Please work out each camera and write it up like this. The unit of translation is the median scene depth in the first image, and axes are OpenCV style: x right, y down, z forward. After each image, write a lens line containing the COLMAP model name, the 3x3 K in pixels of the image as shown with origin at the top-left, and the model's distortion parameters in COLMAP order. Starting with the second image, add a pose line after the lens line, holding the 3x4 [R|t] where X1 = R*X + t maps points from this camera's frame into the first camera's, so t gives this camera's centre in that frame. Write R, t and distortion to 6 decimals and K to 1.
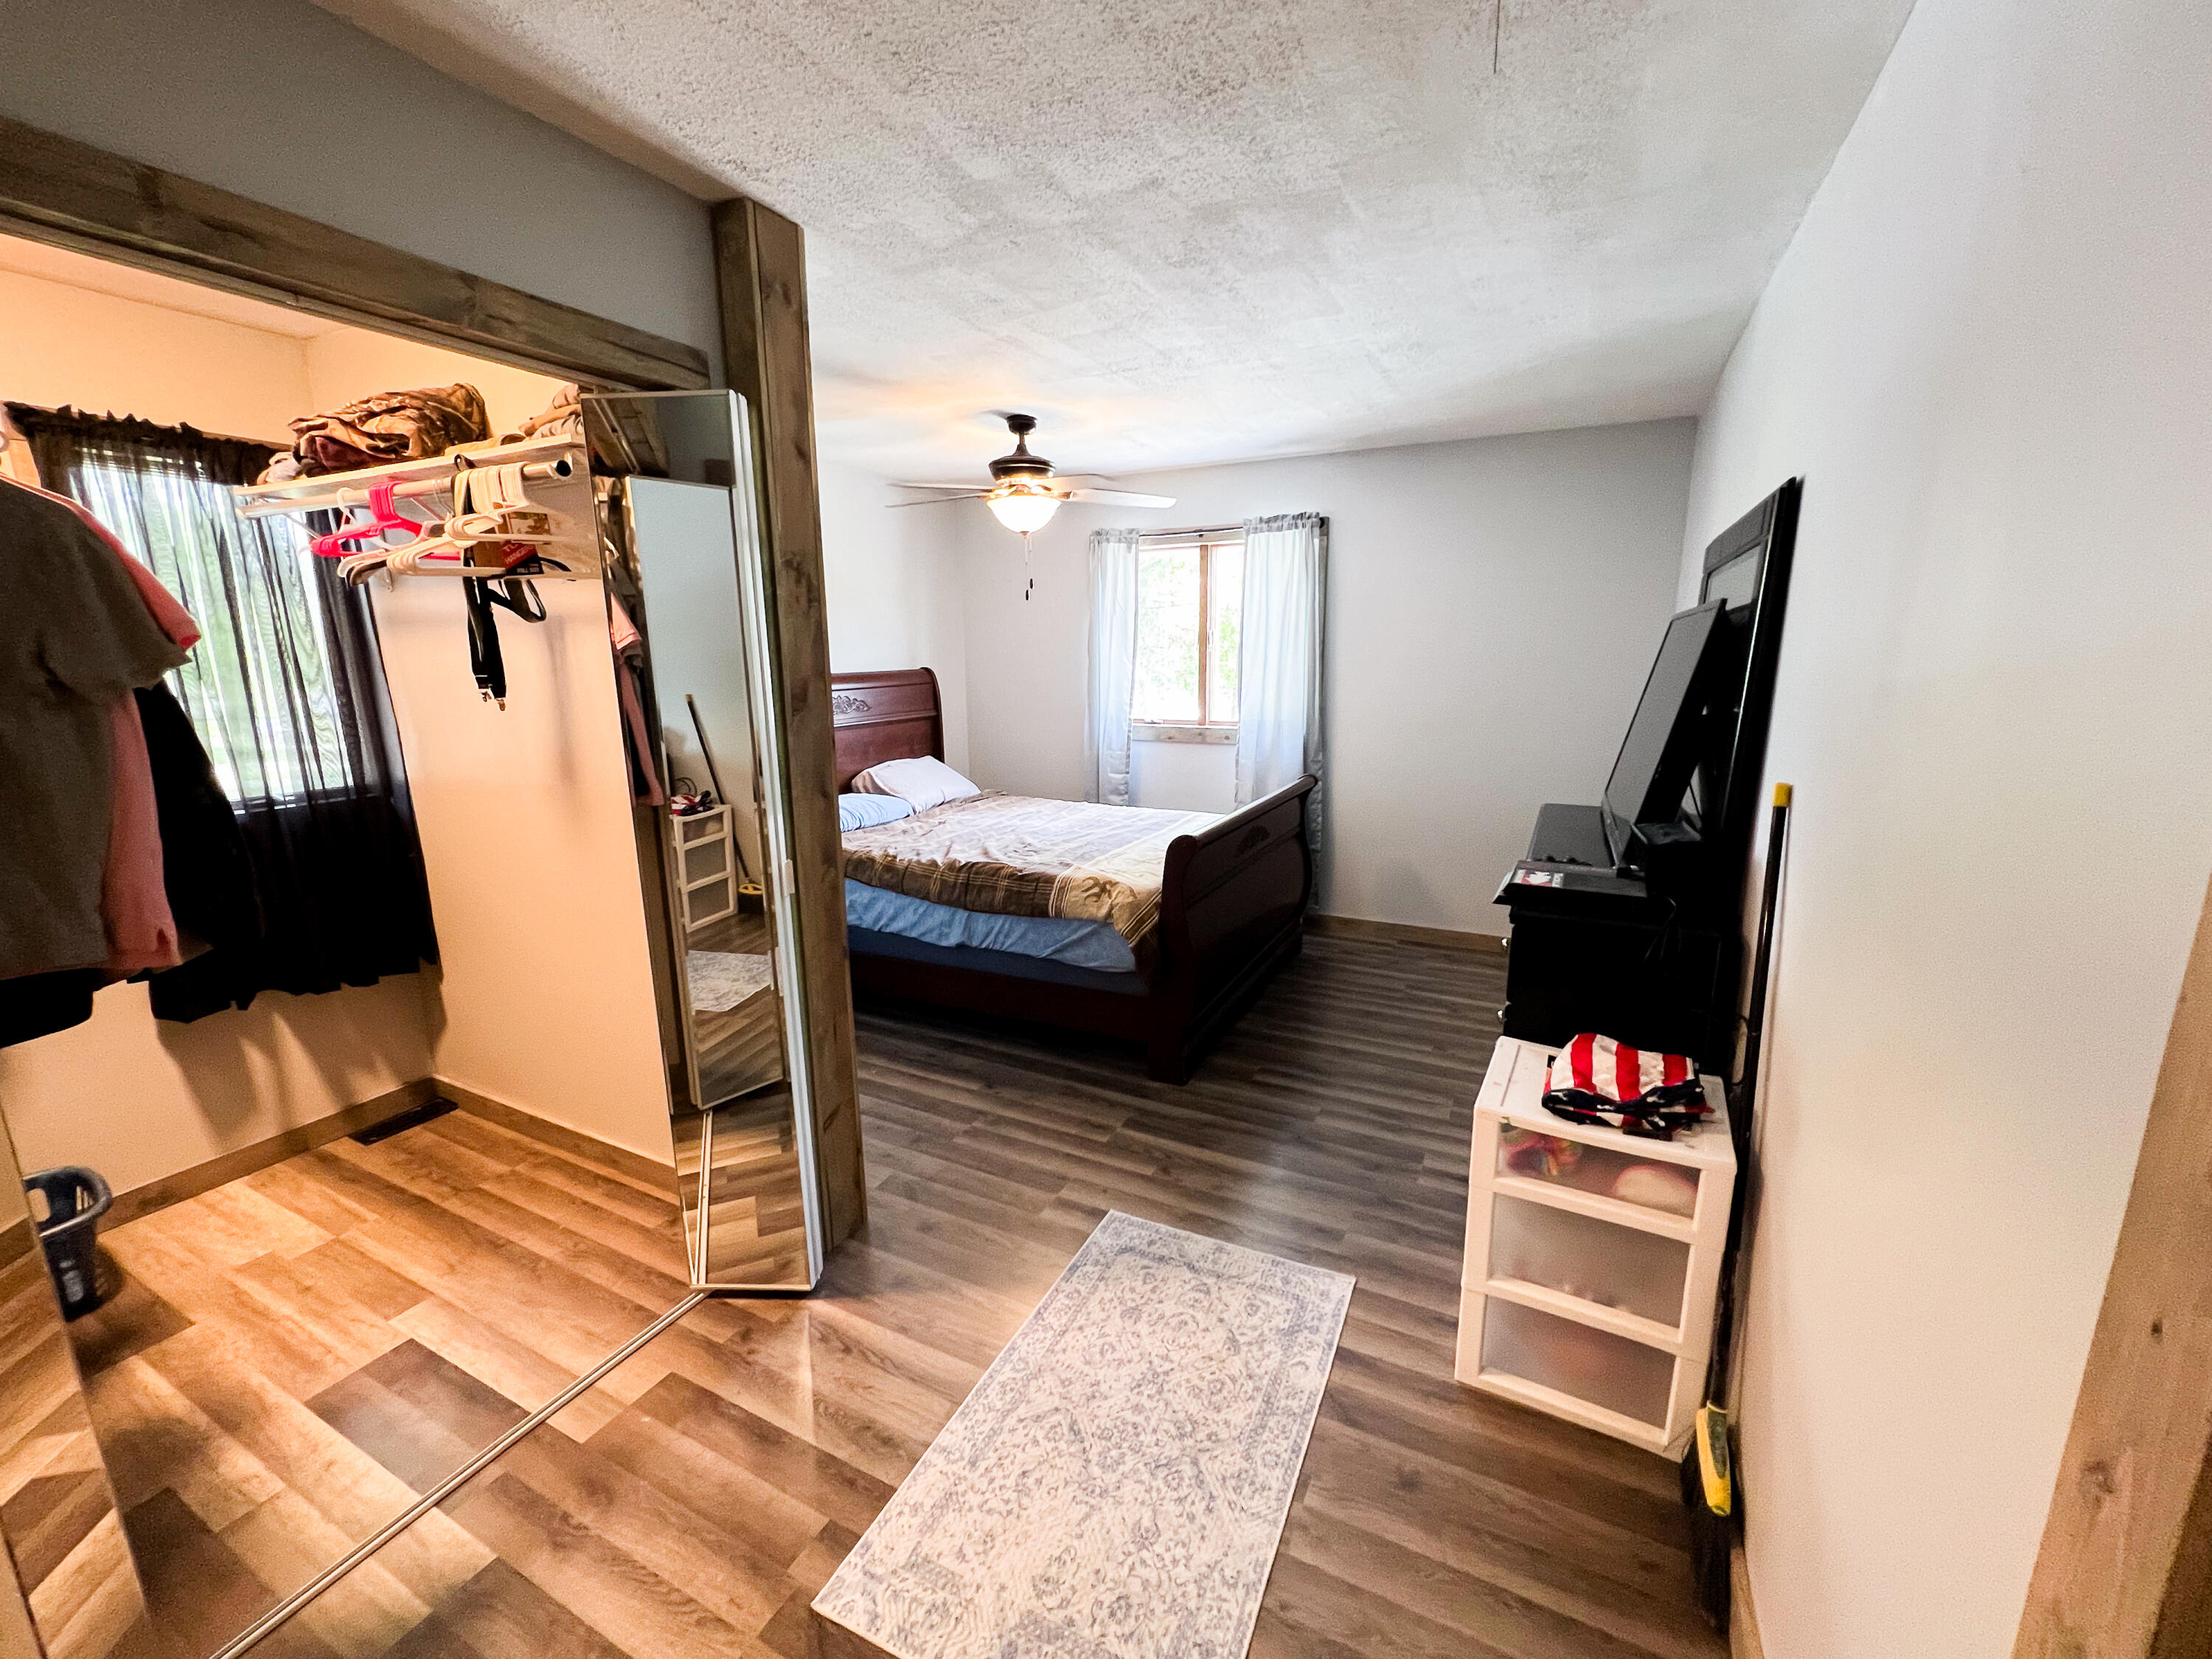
lens RADIAL K [[902.6, 0, 1089.4], [0, 902.6, 832.8], [0, 0, 1]] dist [-0.000009, 0.000218]
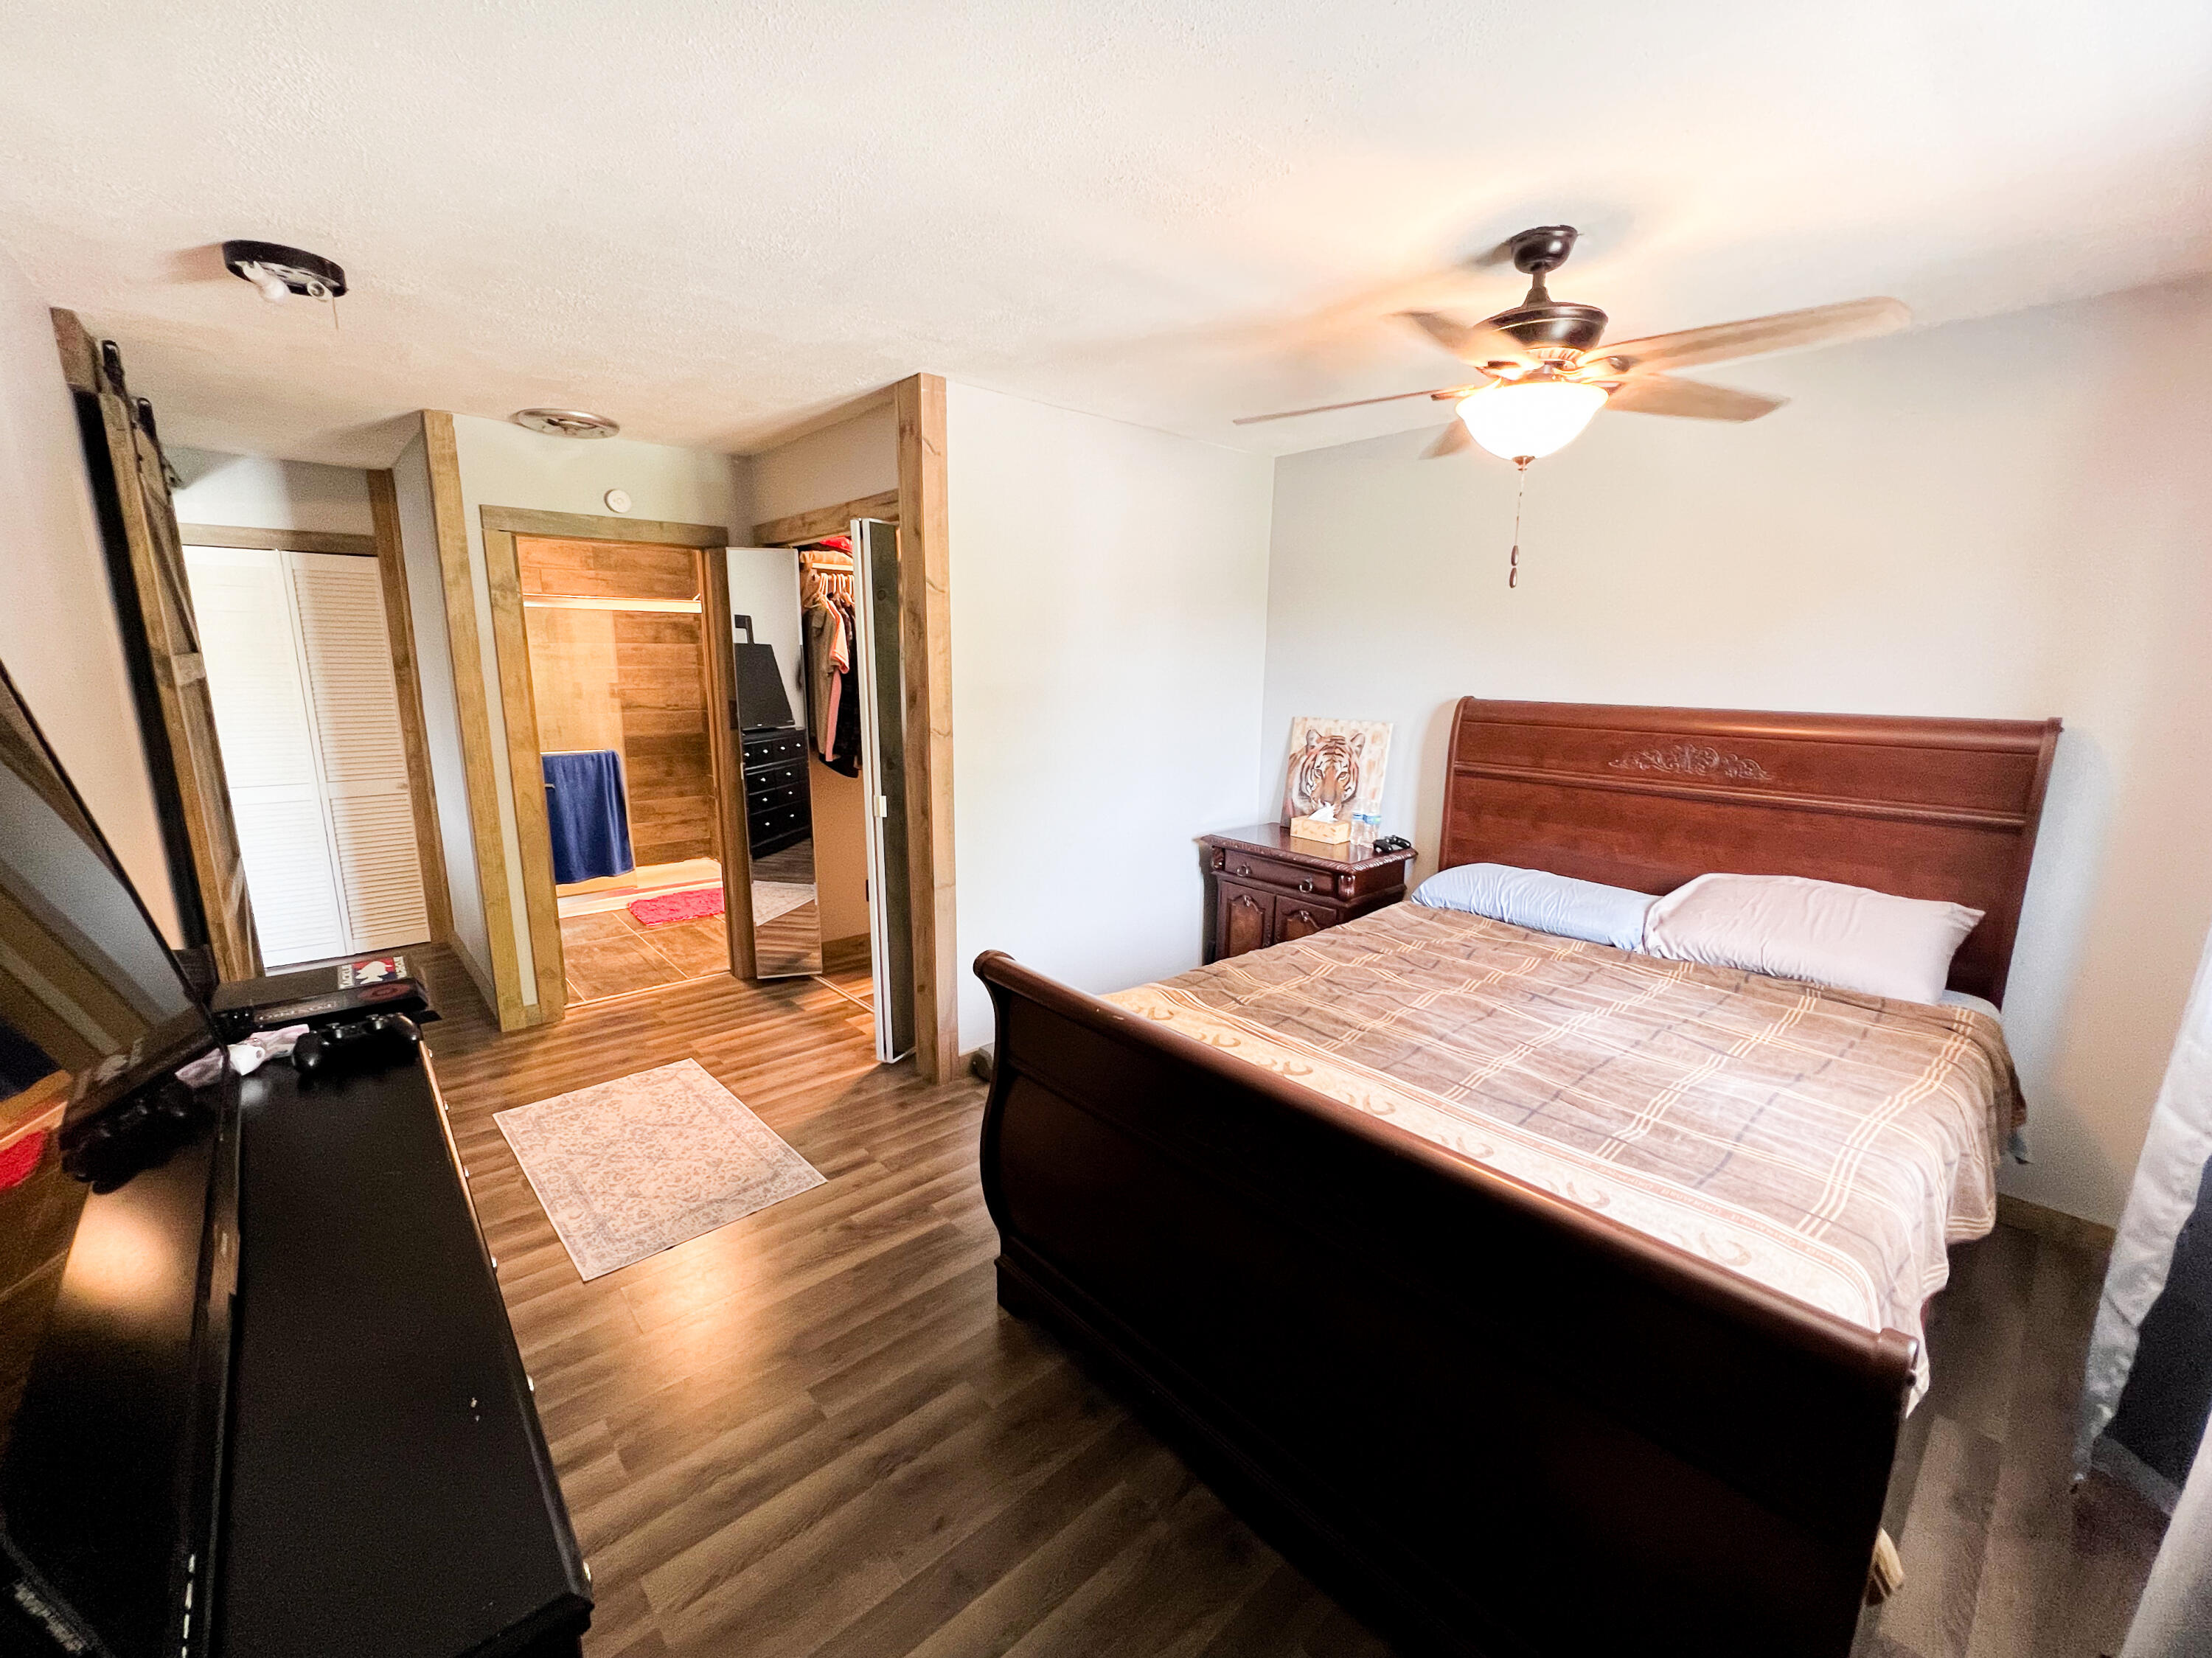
lens RADIAL K [[902.5, 0, 1107.6], [0, 902.5, 838.2], [0, 0, 1]] dist [-0.000009, 0.000218]
pose [[-0.351920, 0.191895, -0.916149, 0.996251], [-0.189476, 0.943893, 0.270490, -0.404192], [0.916652, 0.268779, -0.295816, 1.832207]]
